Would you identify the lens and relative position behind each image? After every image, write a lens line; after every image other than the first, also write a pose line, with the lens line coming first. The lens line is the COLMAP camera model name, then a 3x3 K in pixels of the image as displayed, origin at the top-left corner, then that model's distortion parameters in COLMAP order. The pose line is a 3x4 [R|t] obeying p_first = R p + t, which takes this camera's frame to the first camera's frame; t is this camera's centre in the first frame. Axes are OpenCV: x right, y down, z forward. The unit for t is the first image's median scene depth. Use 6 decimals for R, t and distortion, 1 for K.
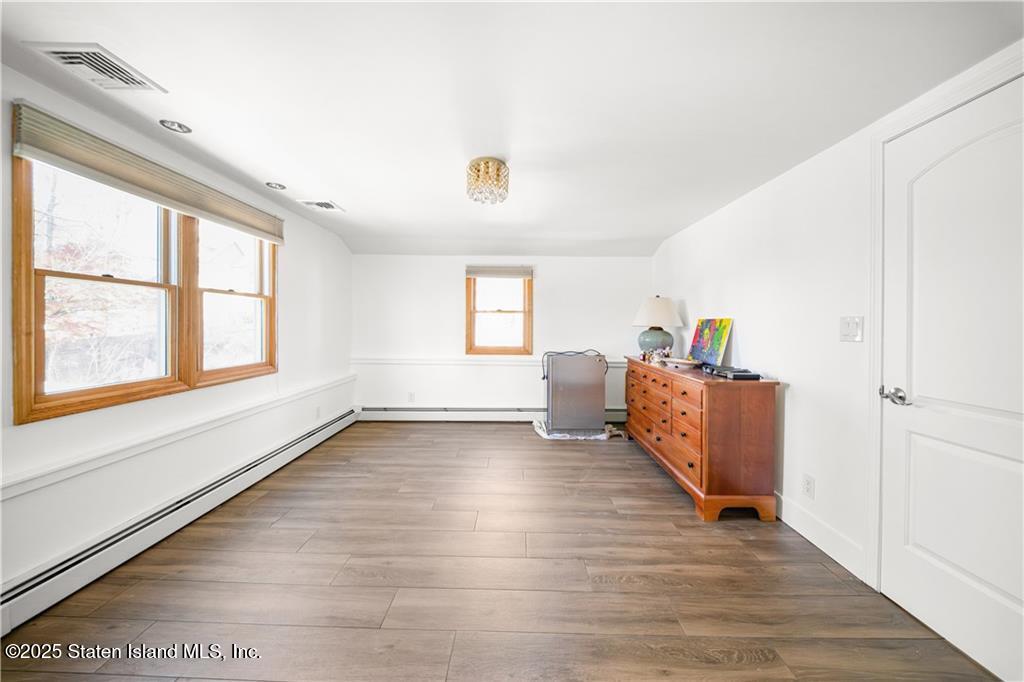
lens RADIAL K [[361.6, 0, 509.0], [0, 361.6, 324.8], [0, 0, 1]] dist [0.005243, -0.002952]
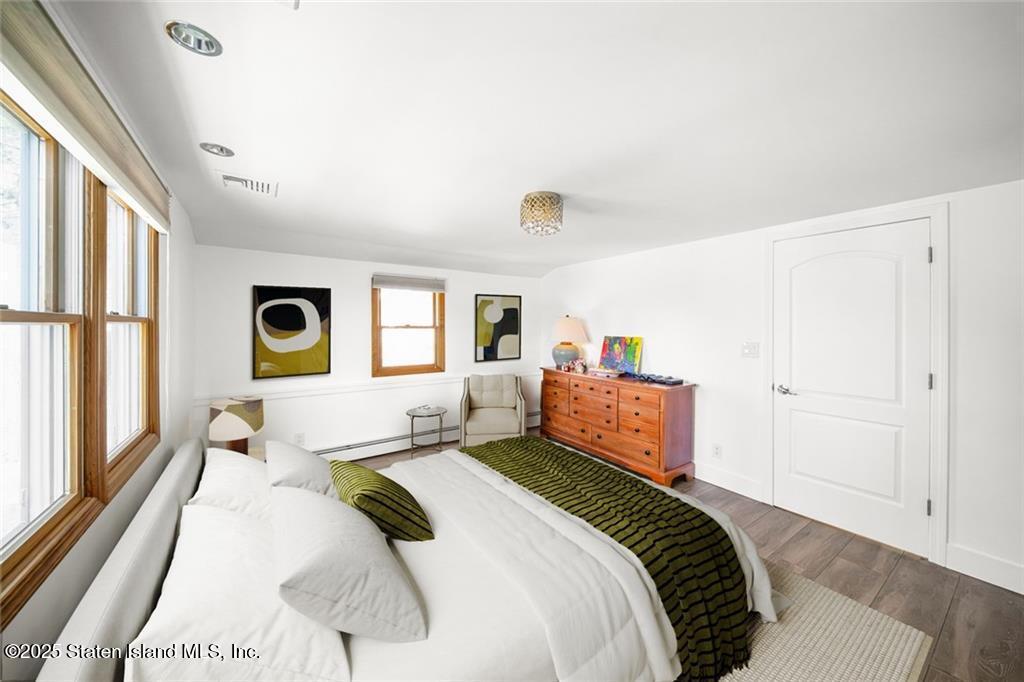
lens RADIAL K [[361.6, 0, 505.6], [0, 361.6, 324.1], [0, 0, 1]] dist [0.005243, -0.002952]
pose [[0.821512, -0.006357, 0.570156, -0.485137], [0.006297, 0.999978, 0.002076, -0.062543], [-0.570157, 0.001885, 0.821534, 0.157214]]
